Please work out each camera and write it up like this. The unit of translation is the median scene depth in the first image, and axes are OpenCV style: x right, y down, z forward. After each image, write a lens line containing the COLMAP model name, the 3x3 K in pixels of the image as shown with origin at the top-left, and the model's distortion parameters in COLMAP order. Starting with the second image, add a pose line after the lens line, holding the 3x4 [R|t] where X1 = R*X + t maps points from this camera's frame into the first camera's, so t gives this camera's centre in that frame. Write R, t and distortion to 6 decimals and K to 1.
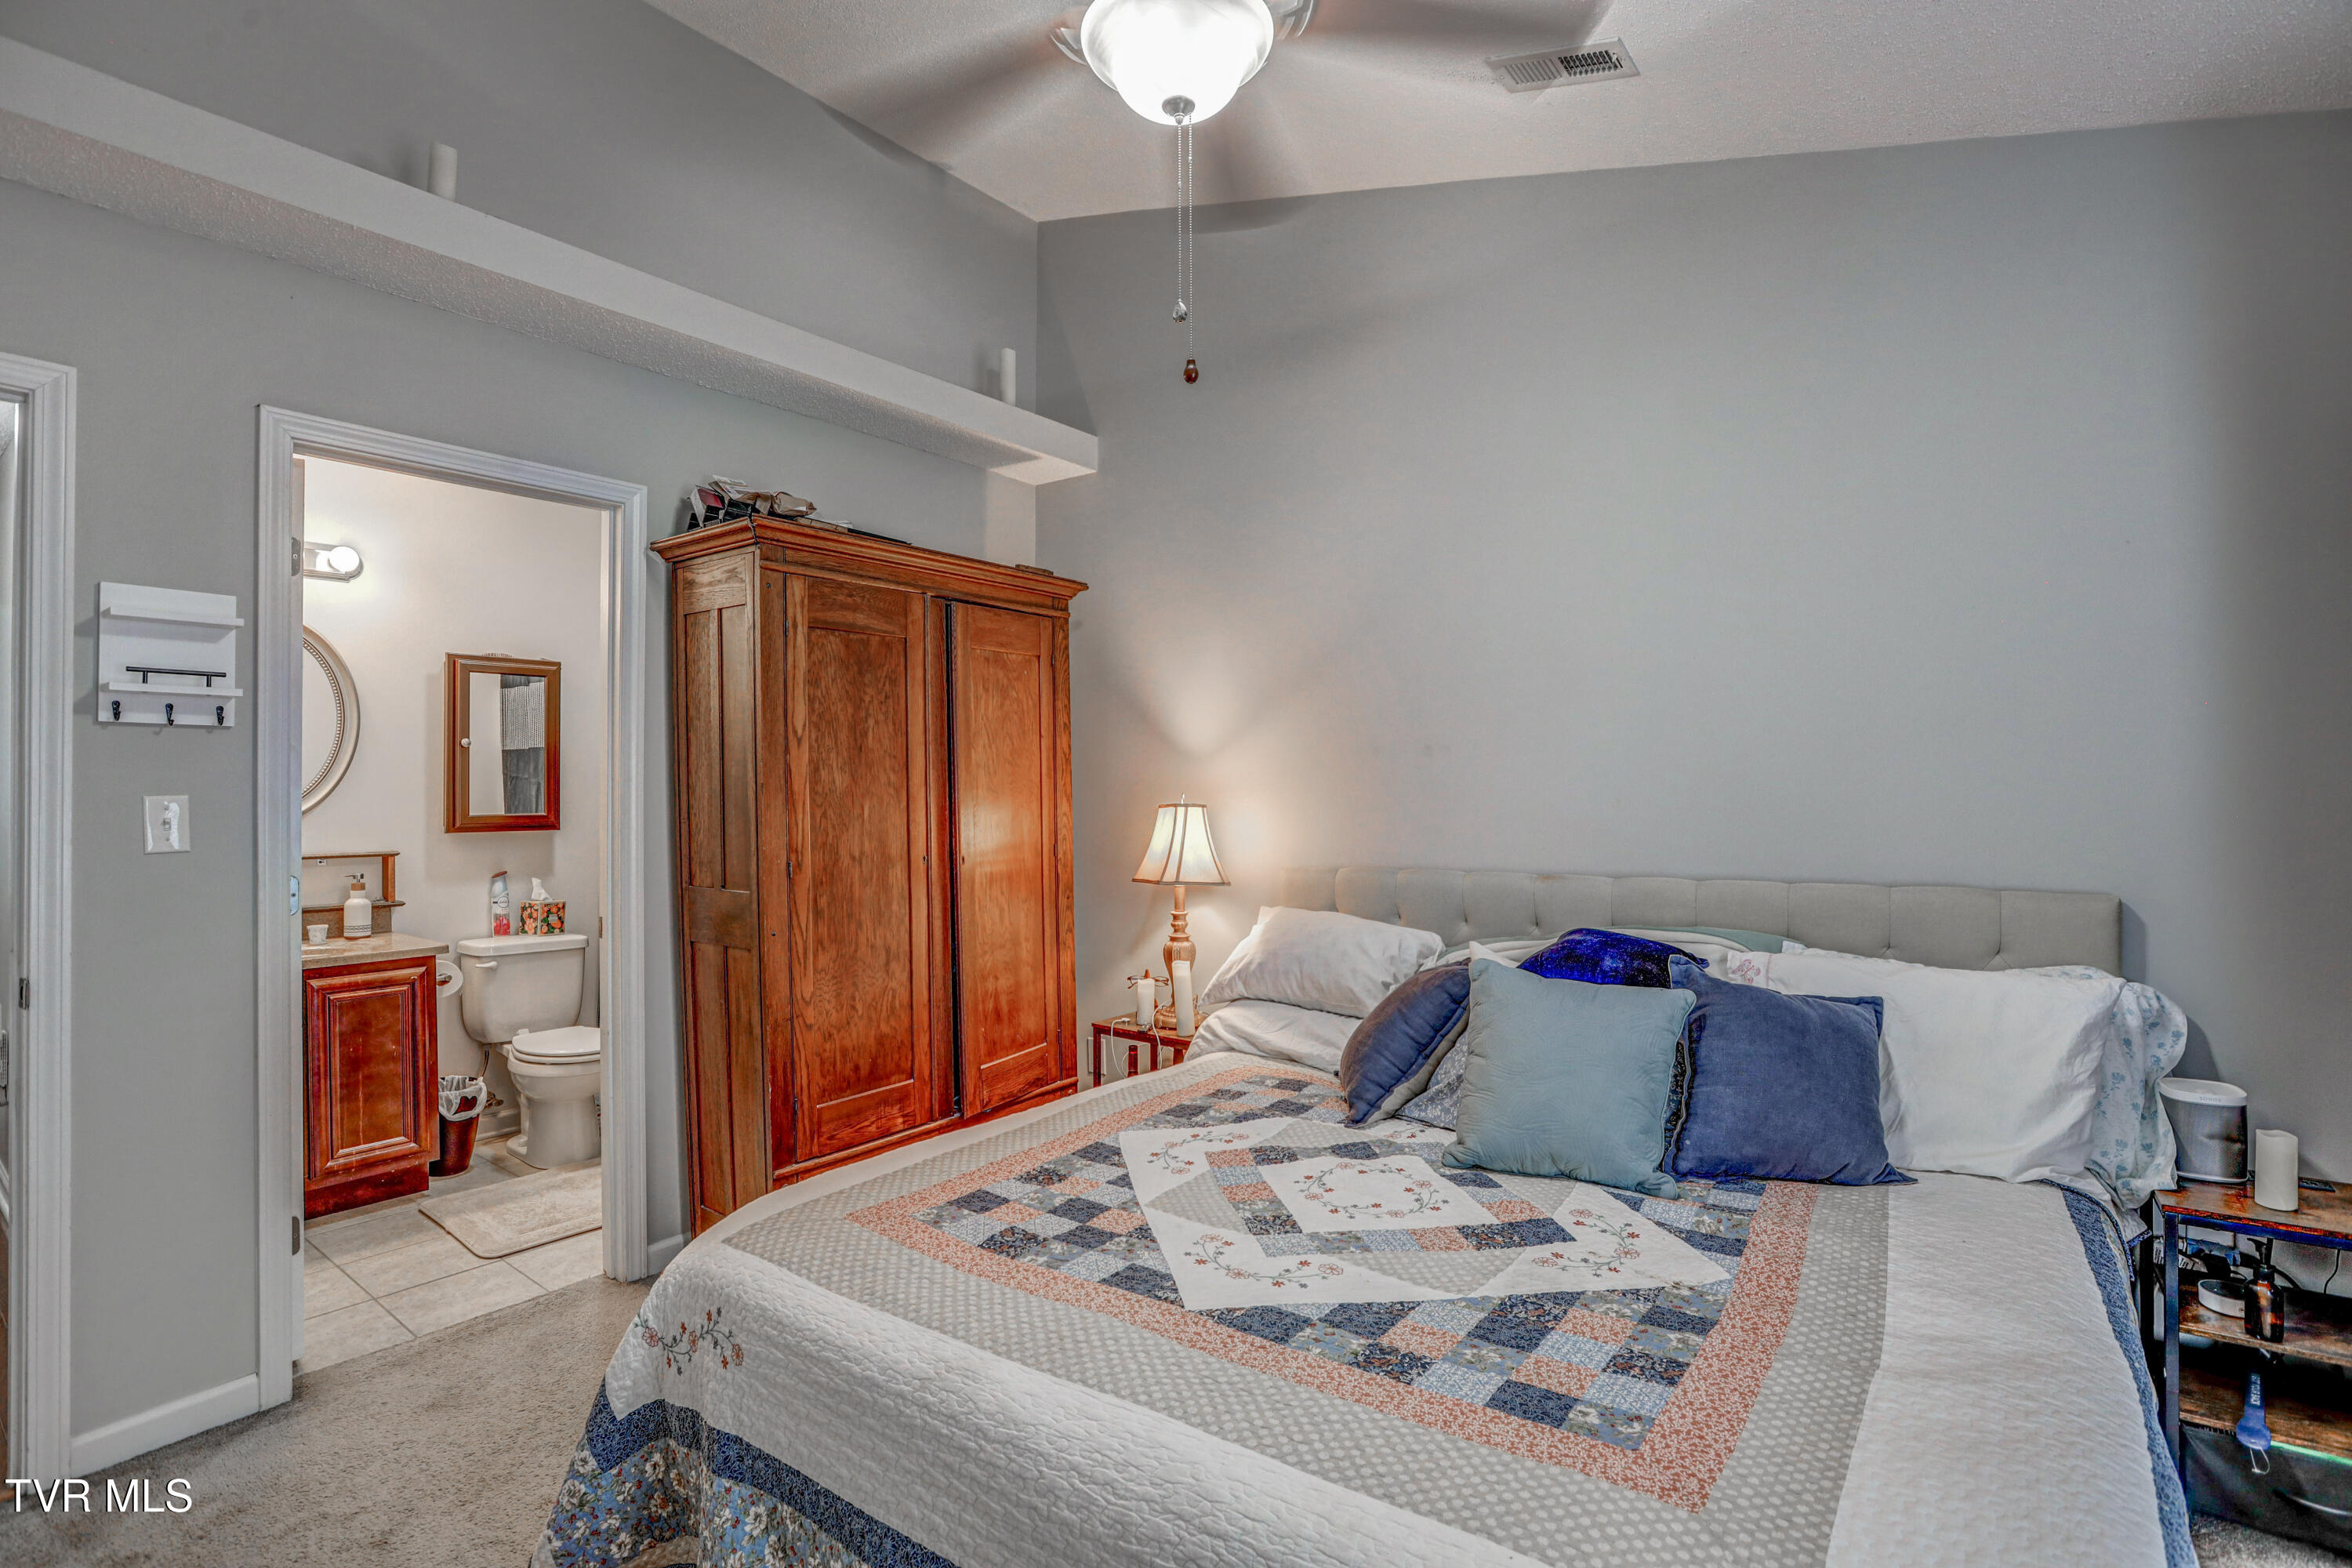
lens RADIAL K [[1116.1, 0, 1172.8], [0, 1116.1, 772.9], [0, 0, 1]] dist [-0.048719, 0.019476]
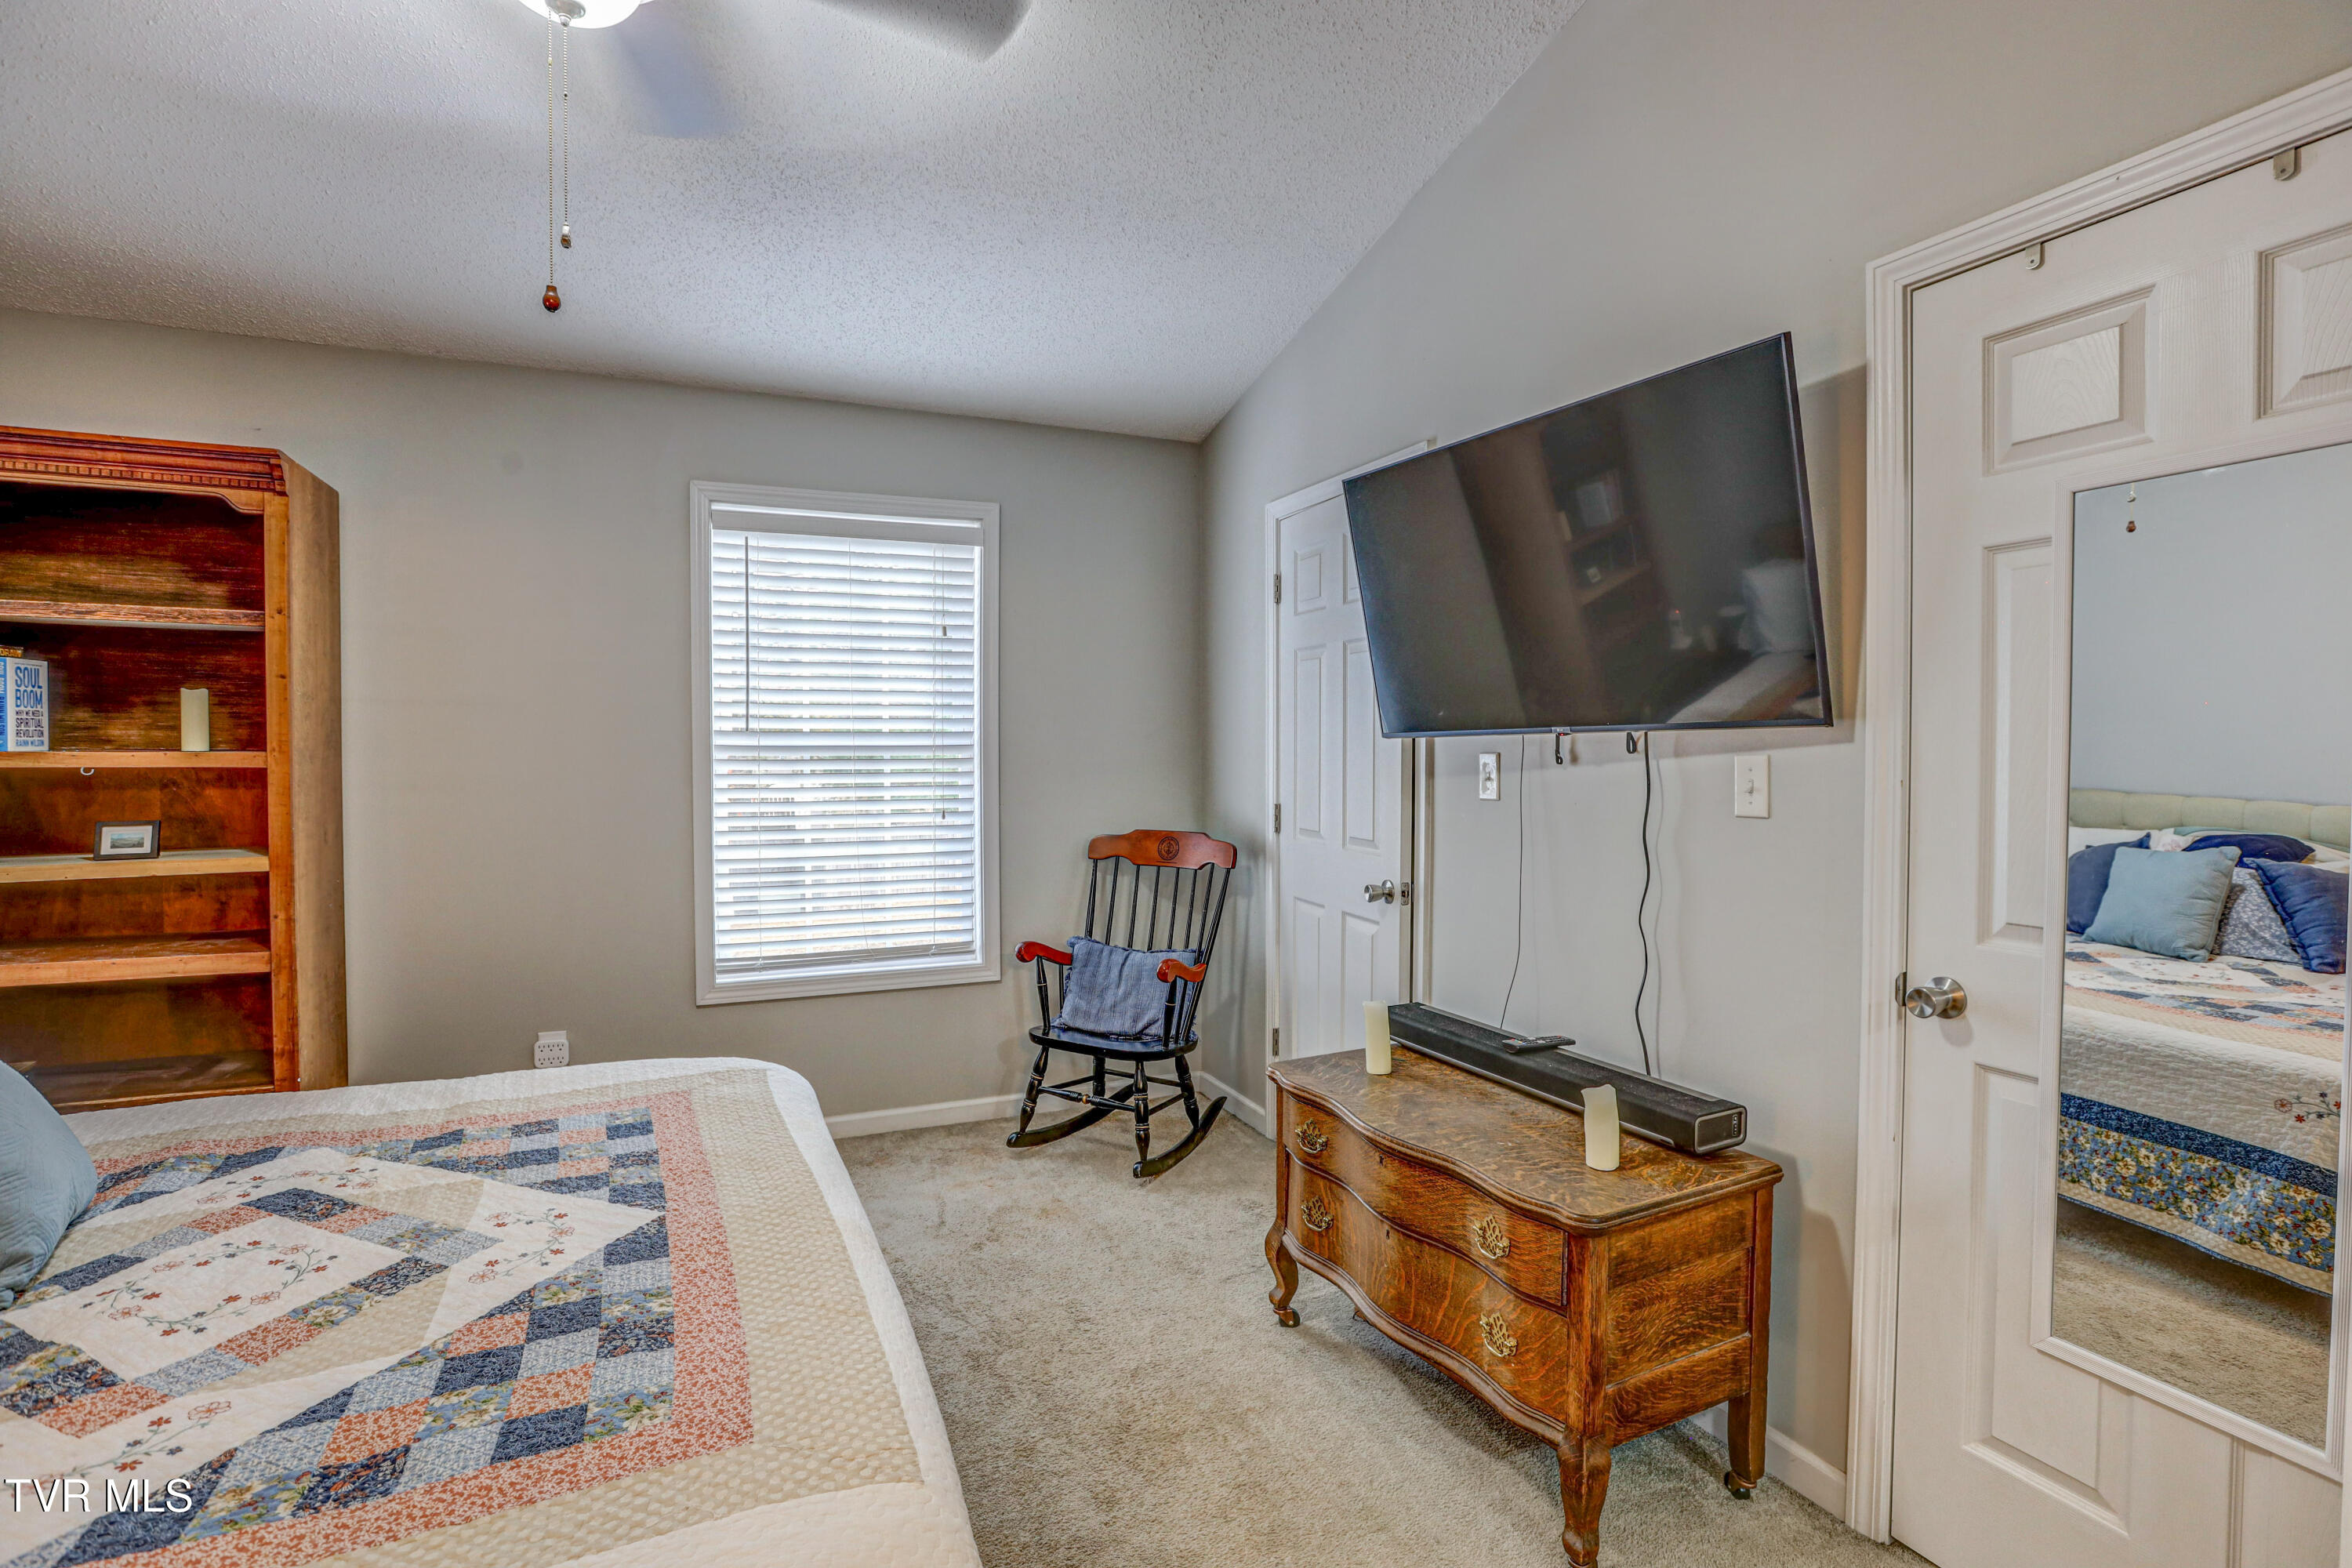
lens RADIAL K [[1116.1, 0, 1163.8], [0, 1116.1, 764.8], [0, 0, 1]] dist [-0.048719, 0.019476]
pose [[-0.873020, -0.006607, 0.487640, -0.513919], [-0.003528, 0.999968, 0.007231, 0.011248], [-0.487672, 0.004593, -0.873015, 0.913898]]
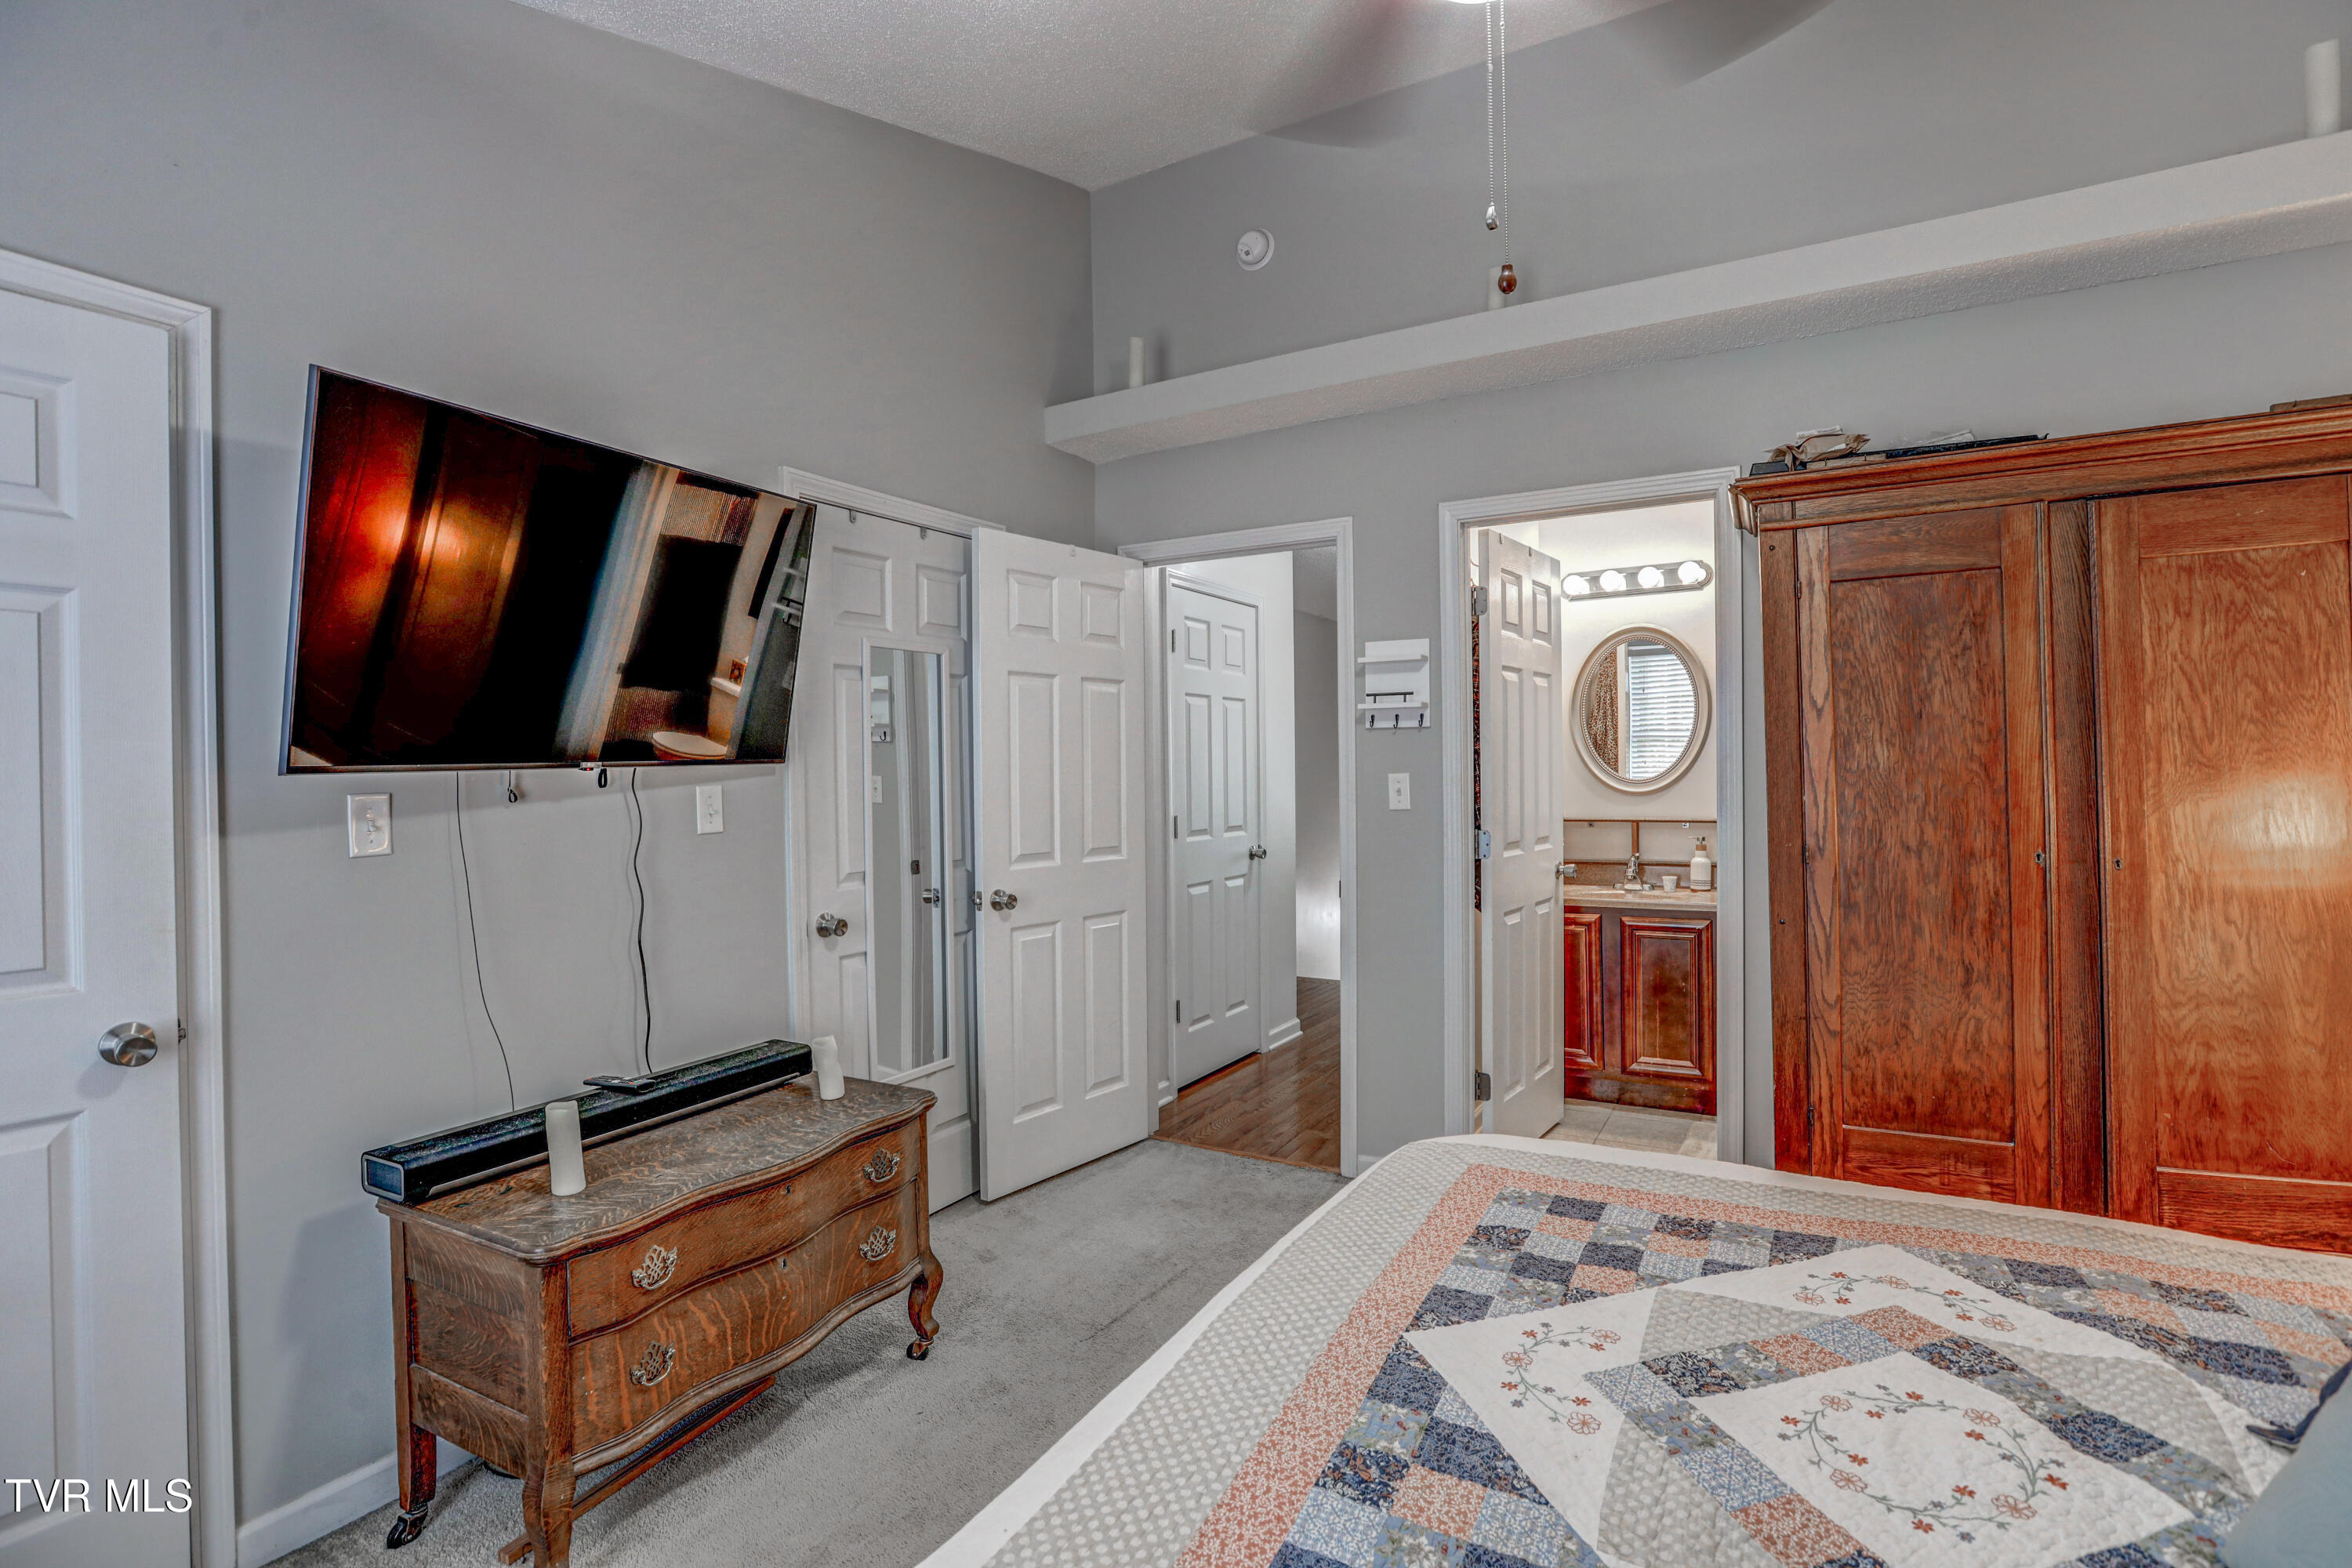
lens RADIAL K [[1116.1, 0, 1180.8], [0, 1116.1, 769.3], [0, 0, 1]] dist [-0.048719, 0.019476]
pose [[0.128676, 0.000780, -0.991686, 0.481604], [0.024257, 0.999698, 0.003934, 0.001202], [0.991390, -0.024562, 0.128618, 0.374458]]
